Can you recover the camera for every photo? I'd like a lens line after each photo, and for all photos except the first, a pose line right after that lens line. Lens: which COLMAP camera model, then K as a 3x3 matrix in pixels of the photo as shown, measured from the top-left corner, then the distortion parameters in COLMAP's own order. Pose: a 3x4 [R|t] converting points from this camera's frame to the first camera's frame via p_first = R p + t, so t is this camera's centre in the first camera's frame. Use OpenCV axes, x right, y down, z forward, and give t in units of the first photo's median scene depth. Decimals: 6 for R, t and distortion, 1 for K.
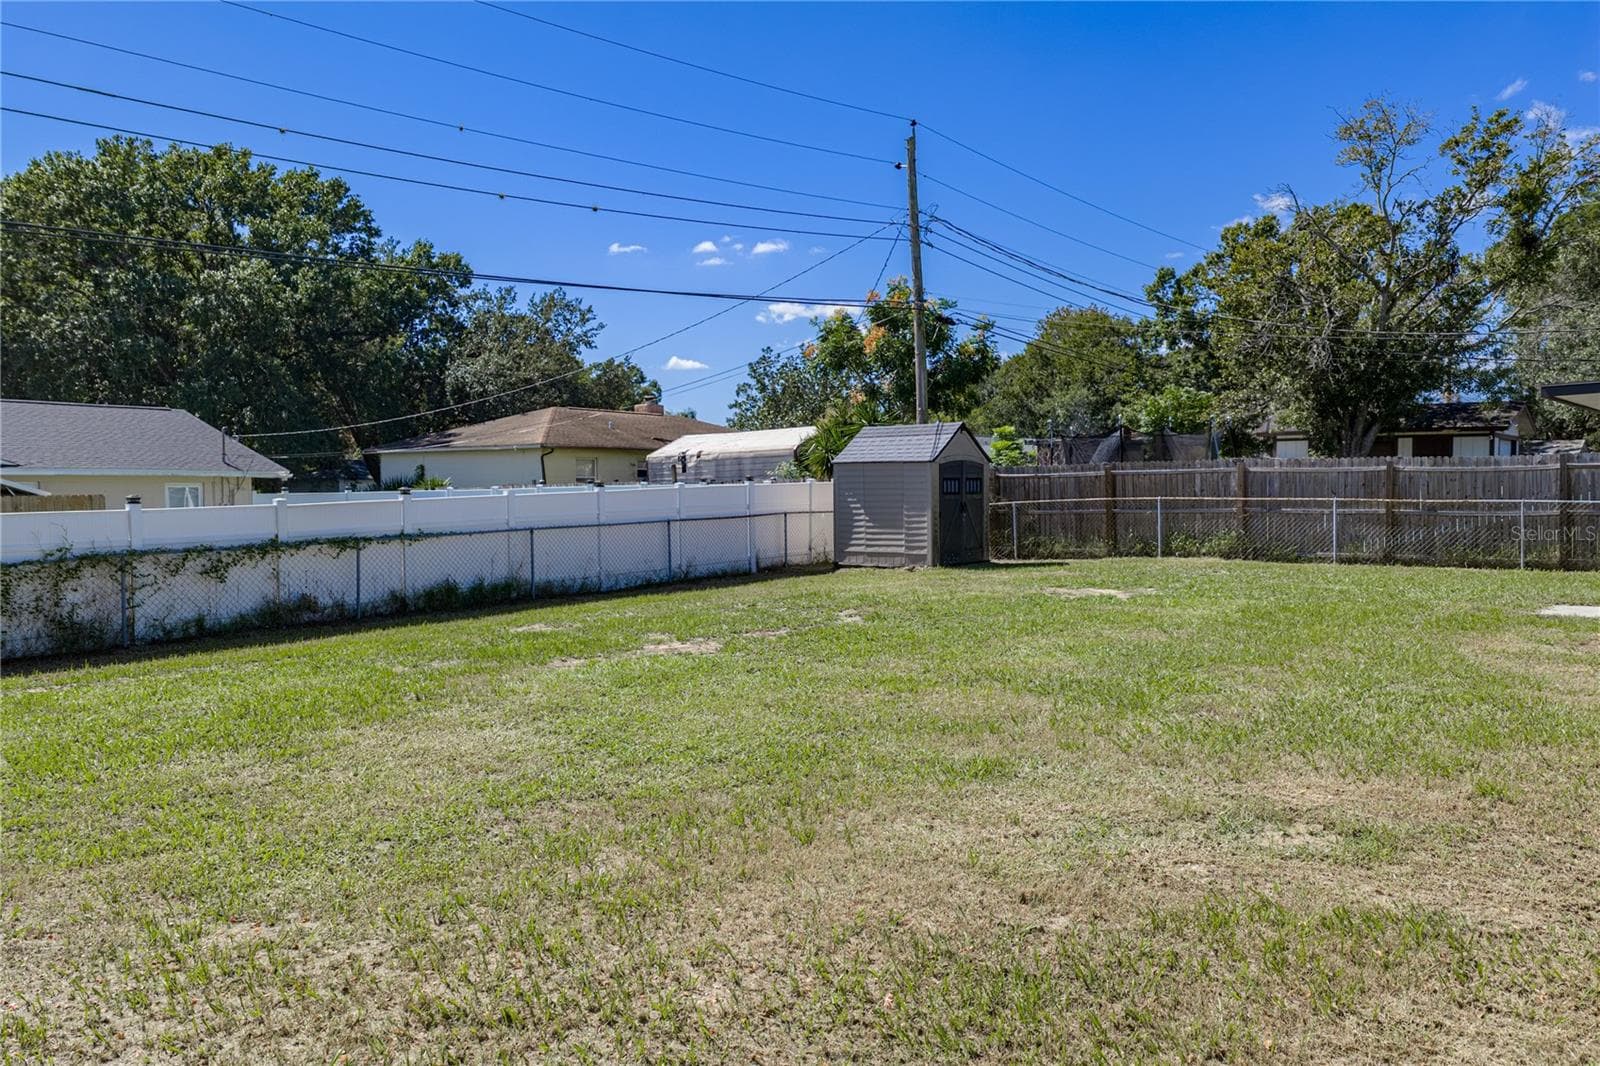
lens RADIAL K [[1344.0, 0, 800.0], [0, 1344.0, 539.6], [0, 0, 1]] dist [0.040961, 0.006752]
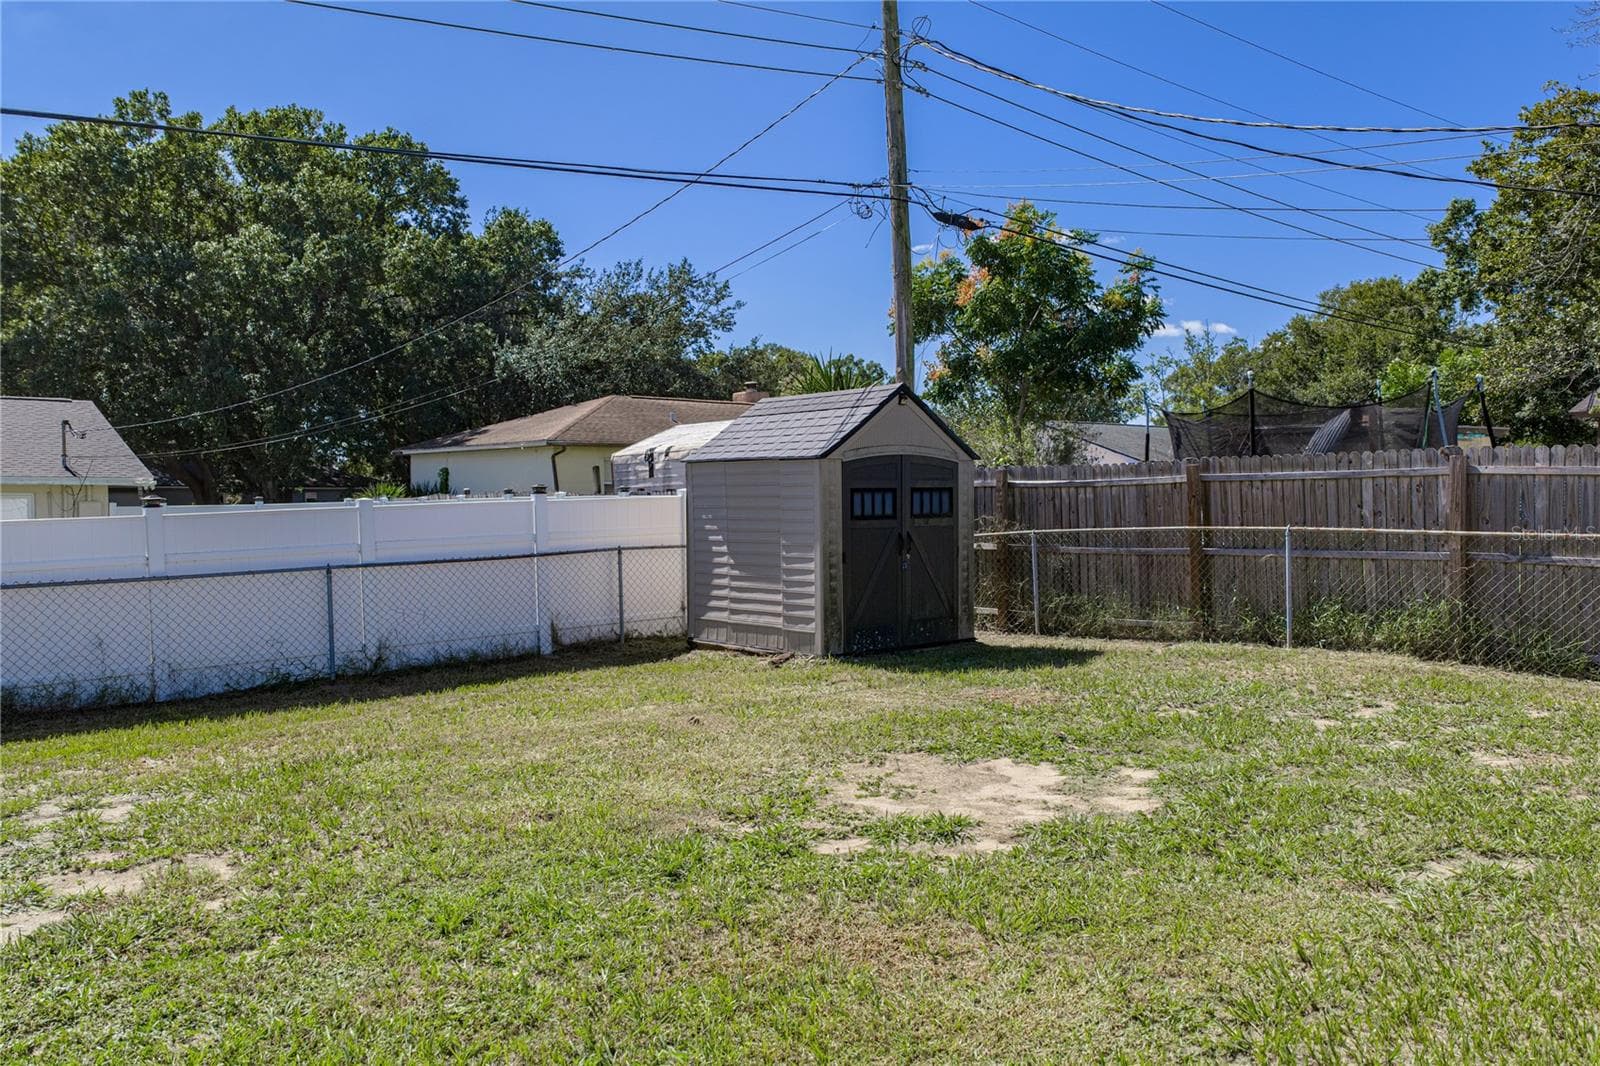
lens RADIAL K [[1344.0, 0, 800.0], [0, 1344.0, 539.6], [0, 0, 1]] dist [0.040961, 0.006752]
pose [[0.976749, 0.006680, -0.214282, 0.184682], [-0.007022, 0.999975, -0.000835, -0.023250], [0.214271, 0.002320, 0.976771, 0.443403]]
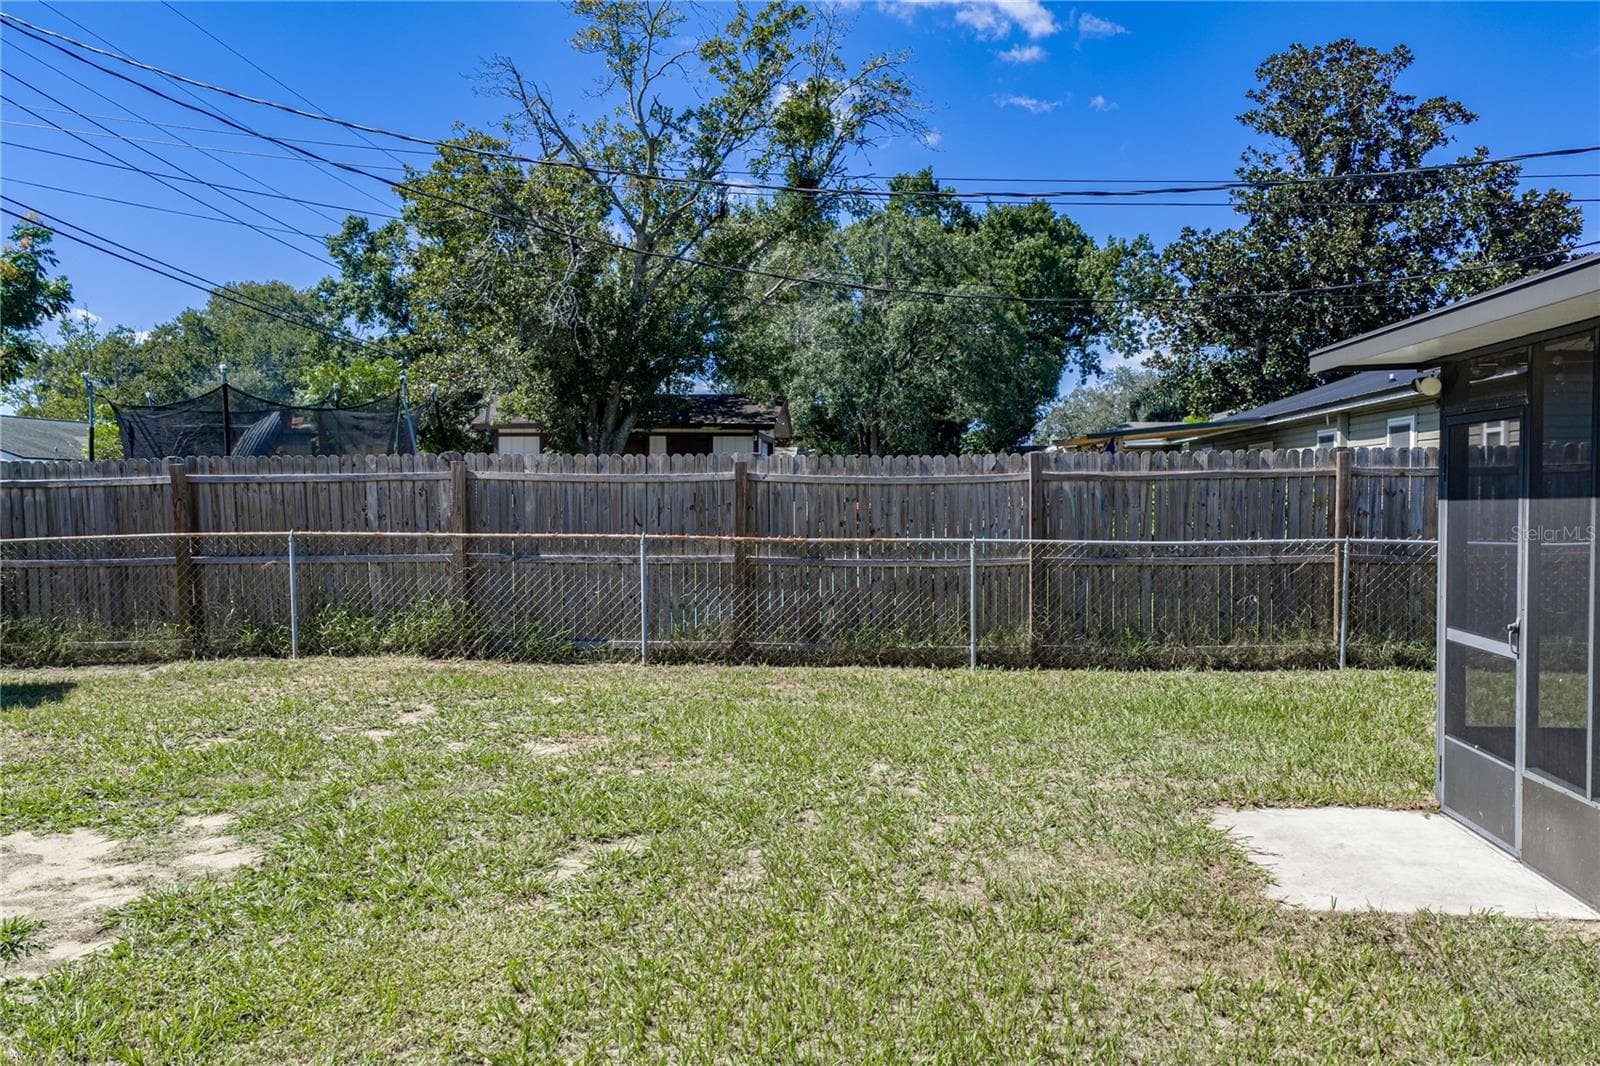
lens RADIAL K [[1344.0, 0, 800.0], [0, 1344.0, 539.6], [0, 0, 1]] dist [0.040961, 0.006752]
pose [[0.842304, -0.017371, 0.538723, 0.150562], [0.018660, 0.999821, 0.003064, -0.024944], [-0.538680, 0.007472, 0.842477, 0.470289]]
